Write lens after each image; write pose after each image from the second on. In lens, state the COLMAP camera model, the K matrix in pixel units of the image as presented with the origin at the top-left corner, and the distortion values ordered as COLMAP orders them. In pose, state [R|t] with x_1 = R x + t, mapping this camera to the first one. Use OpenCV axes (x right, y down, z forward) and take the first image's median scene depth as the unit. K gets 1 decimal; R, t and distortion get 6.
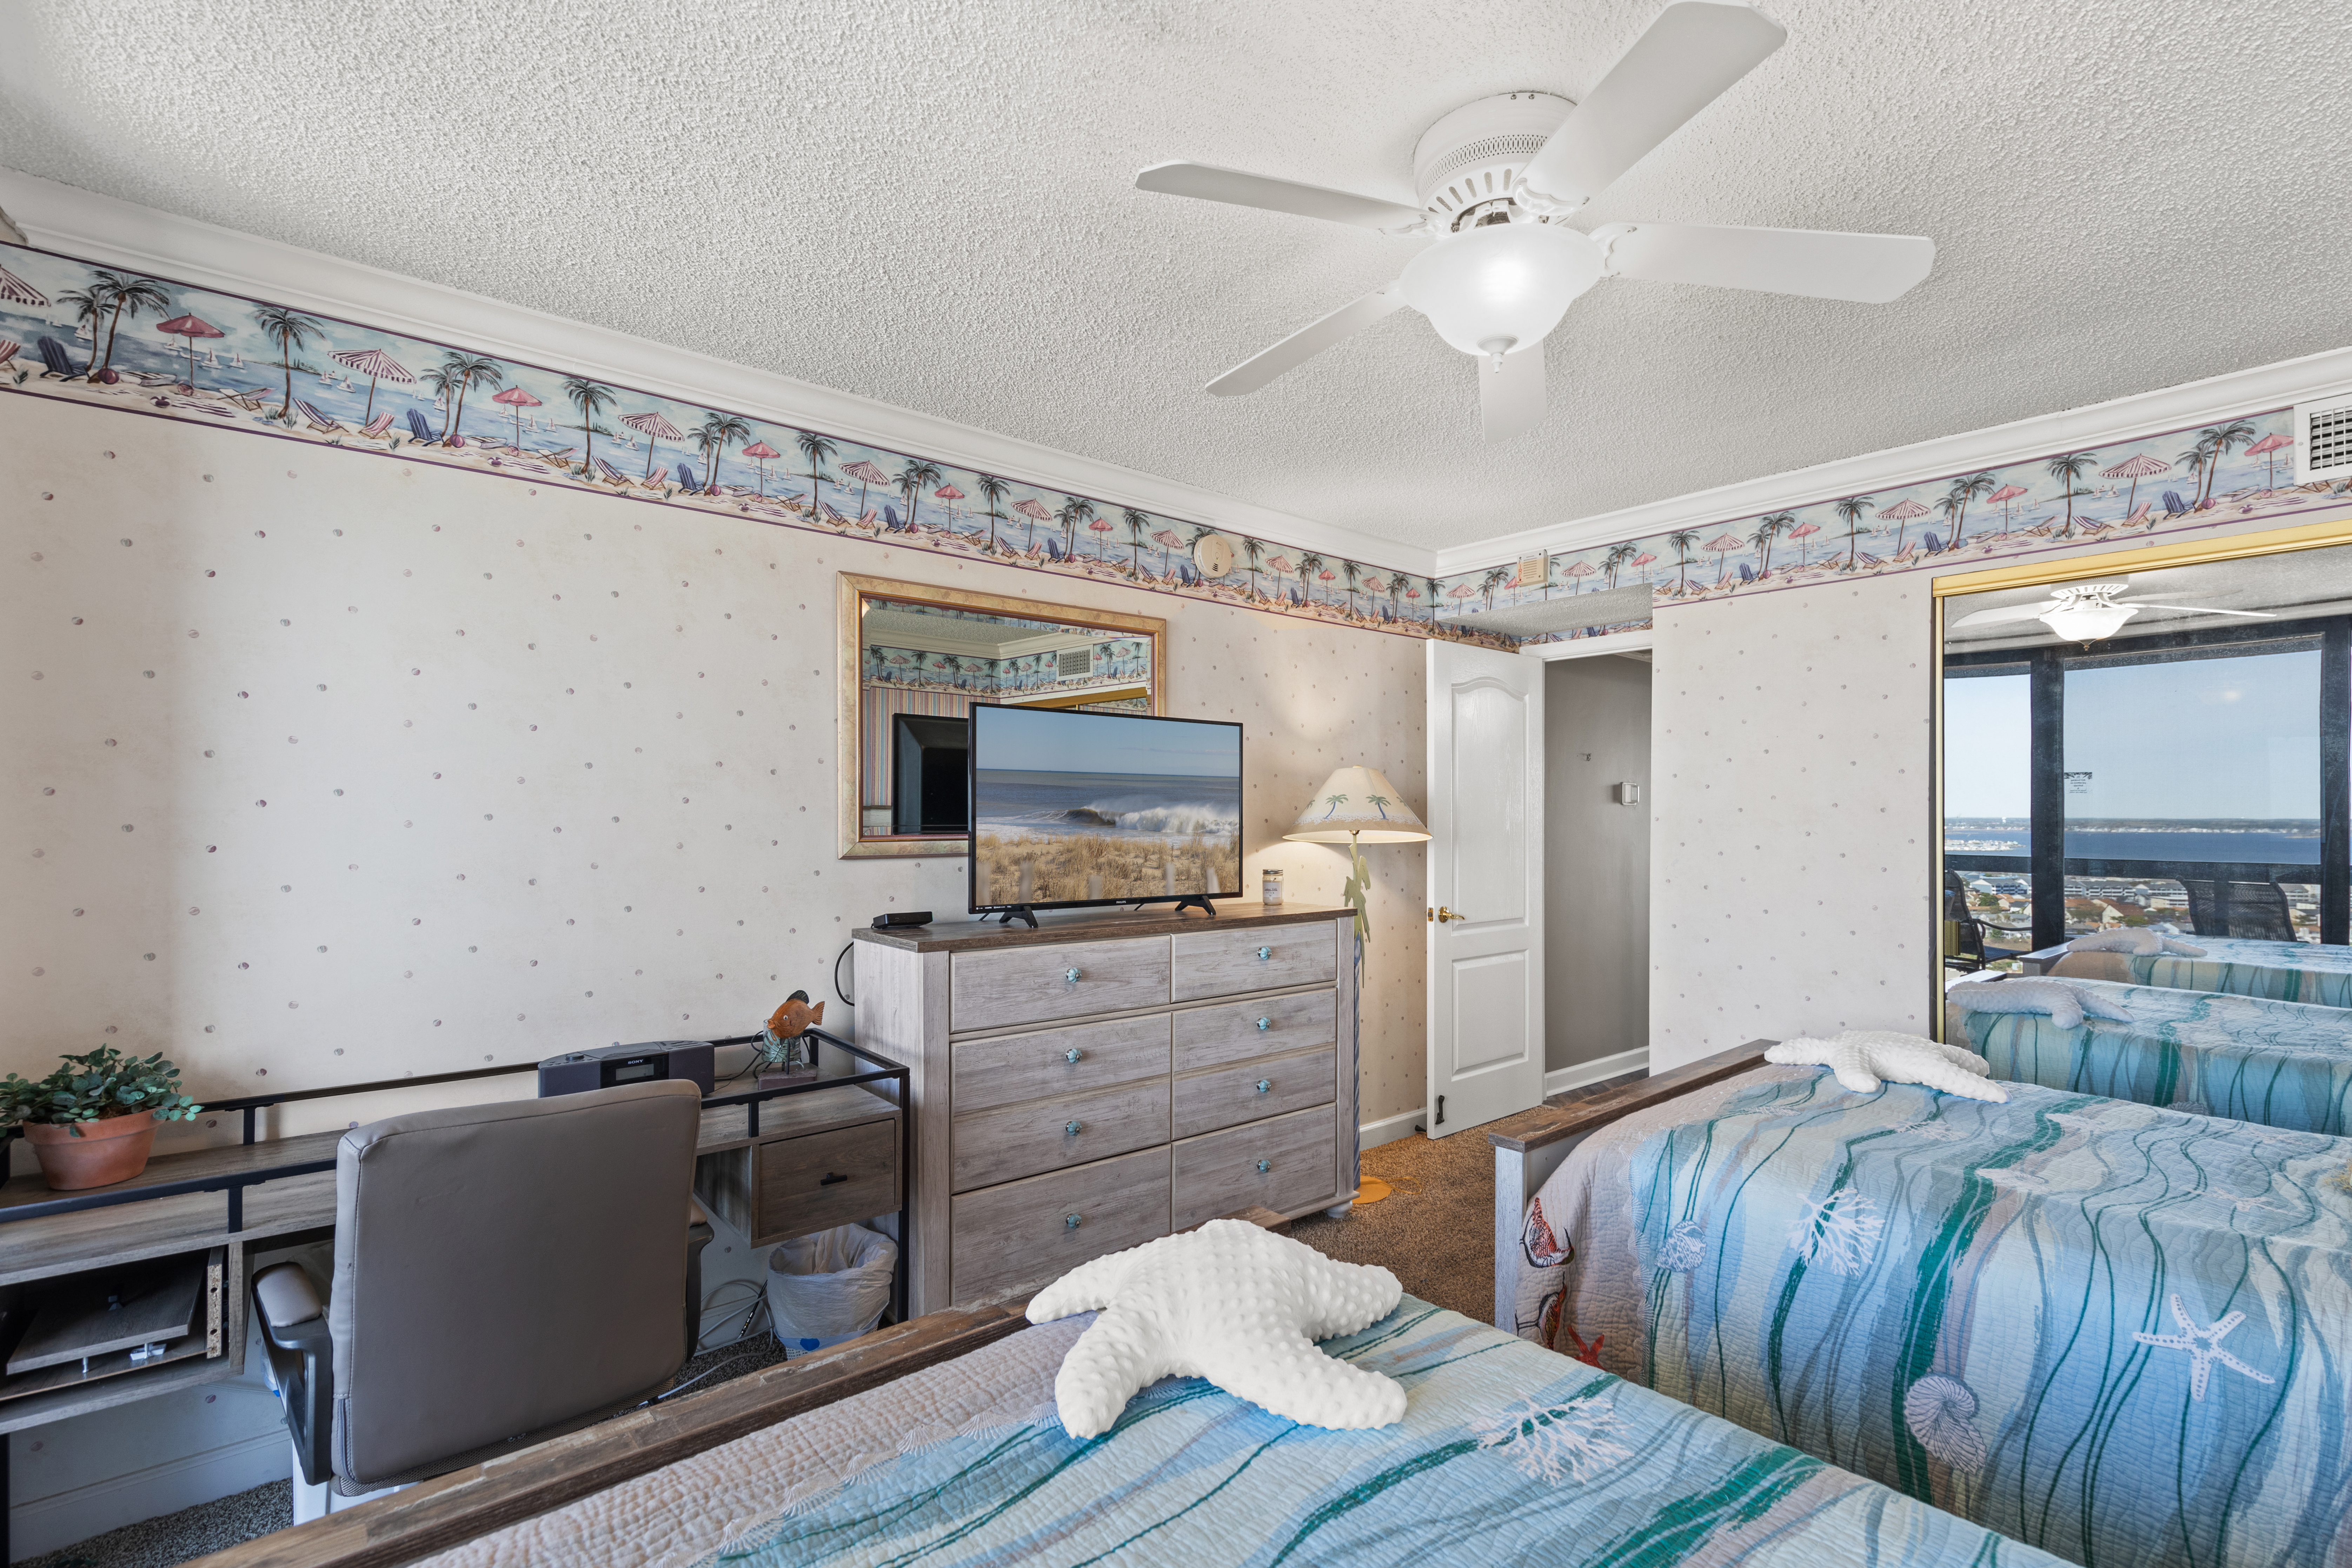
lens RADIAL K [[1108.7, 0, 1181.9], [0, 1108.7, 793.6], [0, 0, 1]] dist [0.013591, -0.000483]
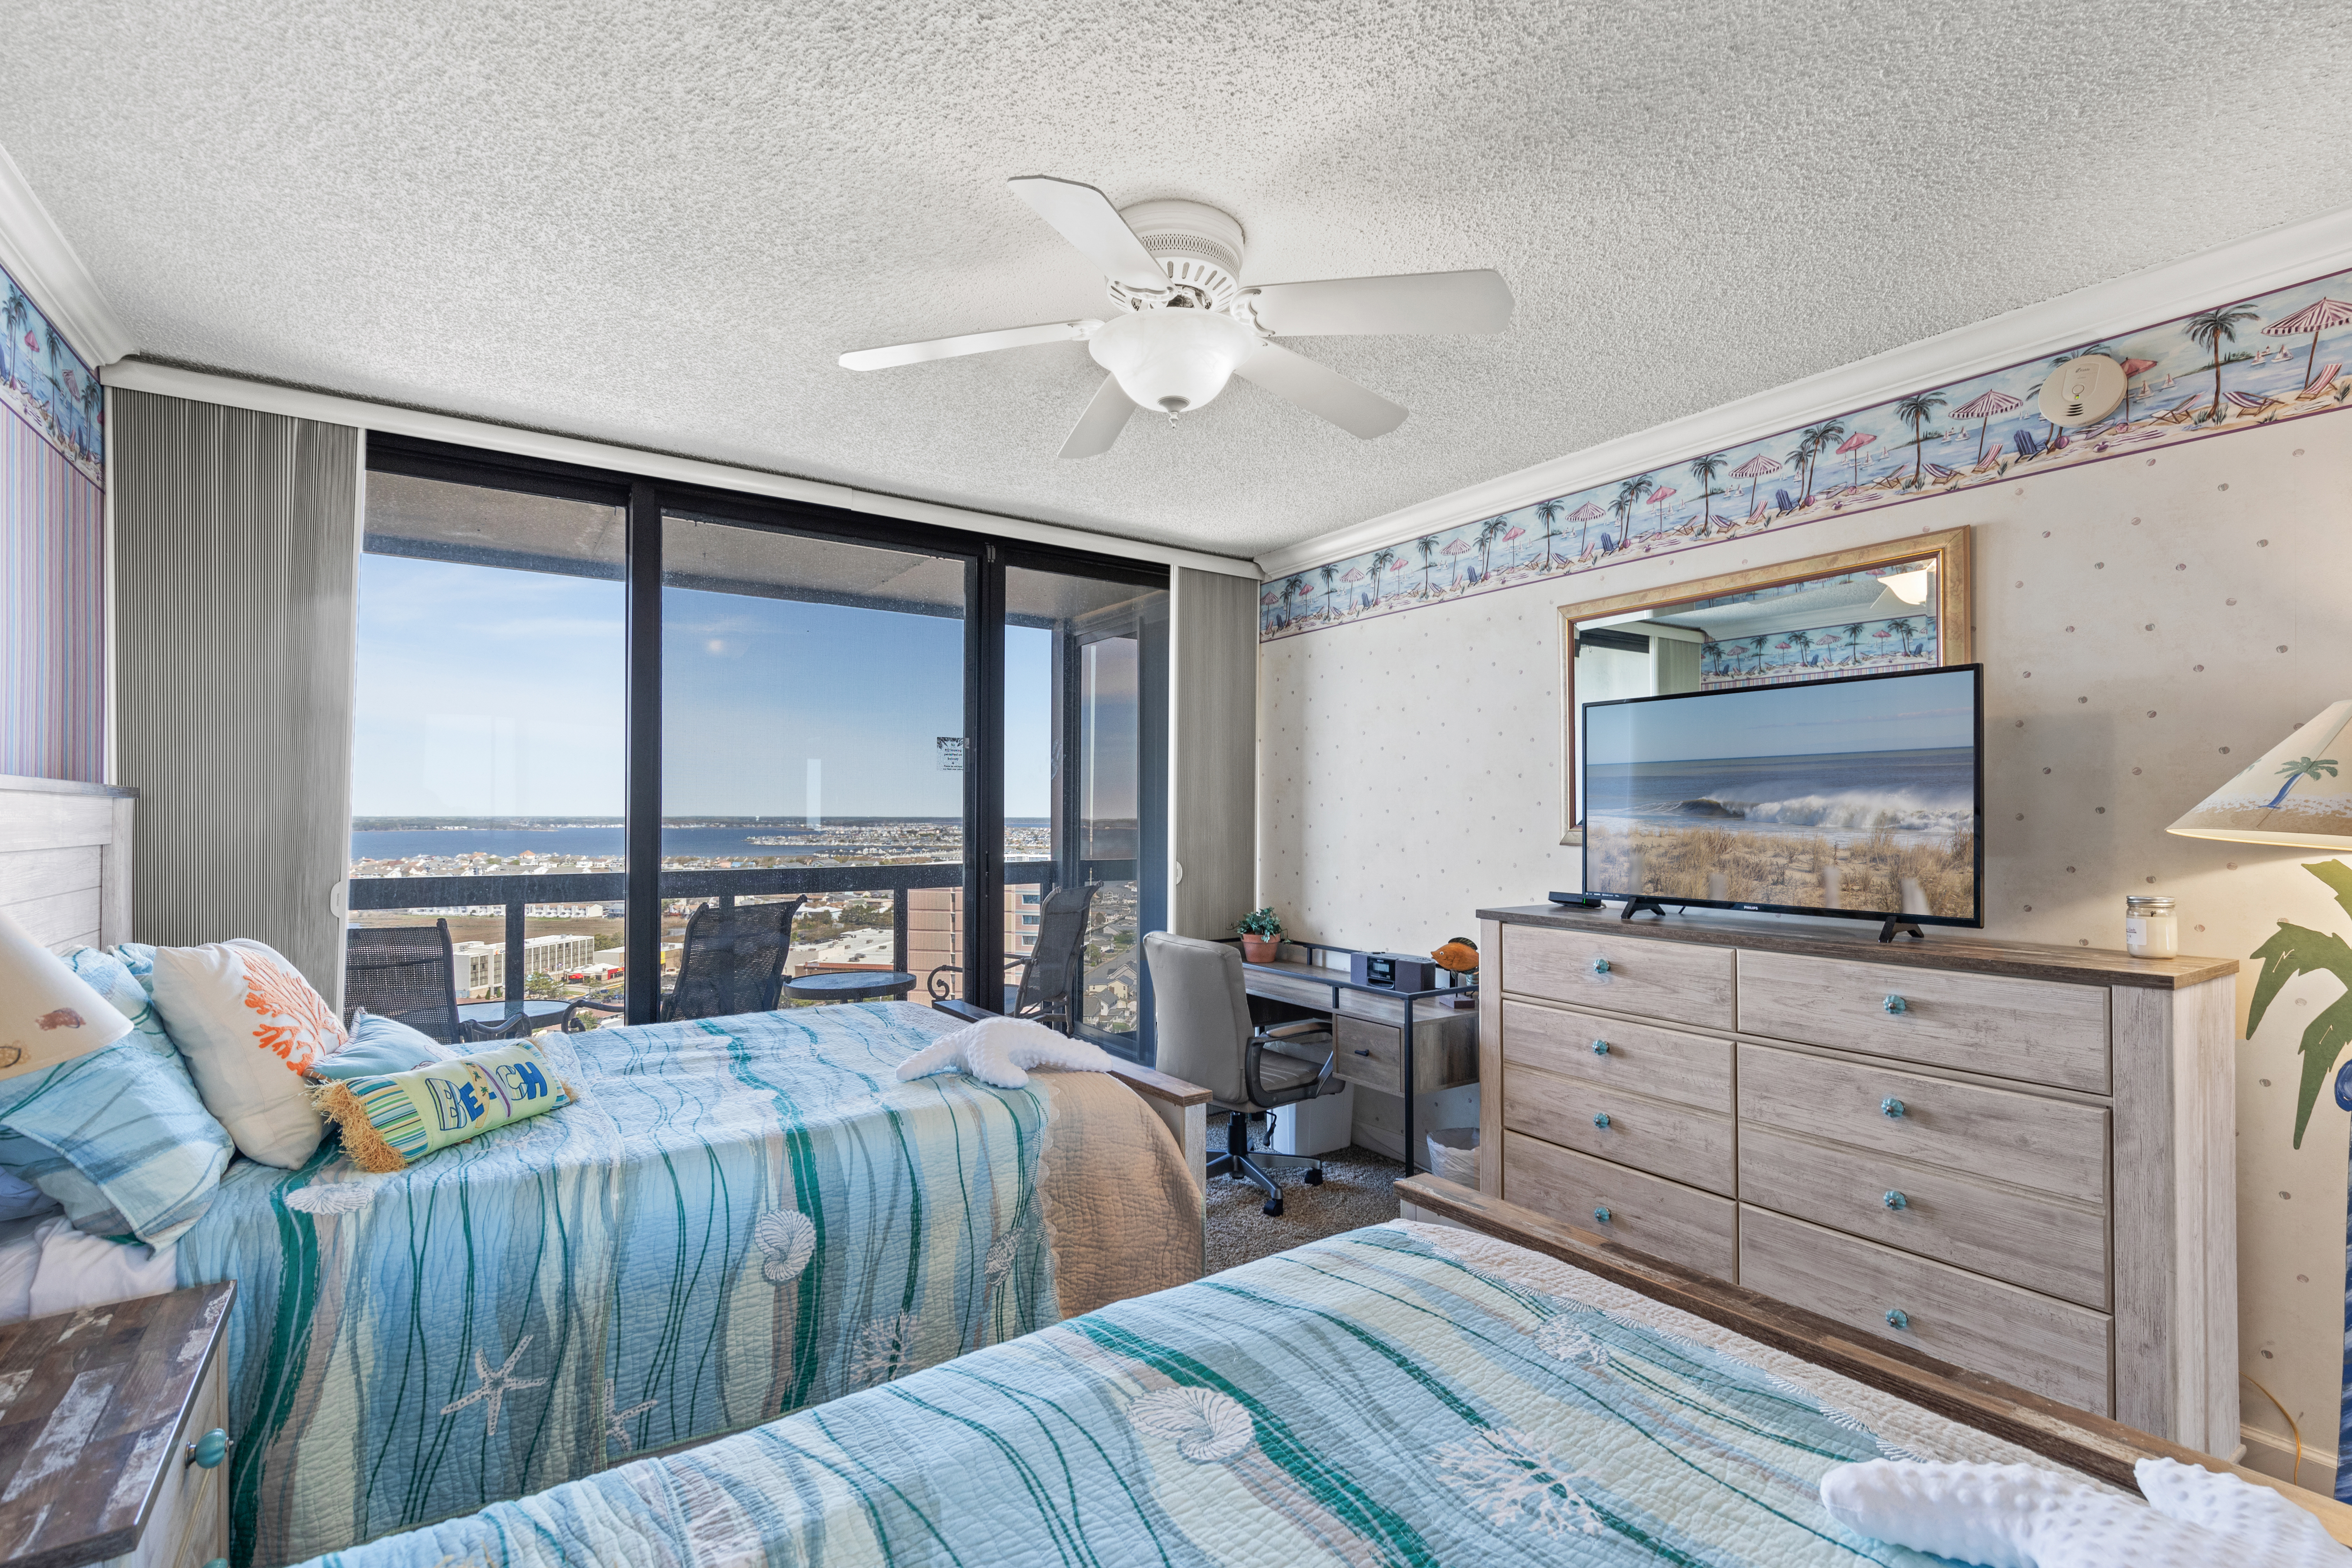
lens RADIAL K [[1046.2, 0, 1175.8], [0, 1046.2, 797.1], [0, 0, 1]] dist [-0.002175, 0.000033]
pose [[-0.116606, -0.020516, -0.992966, 0.801683], [0.020431, 0.999525, -0.023051, 0.022595], [0.992968, -0.022976, -0.116132, 0.662057]]
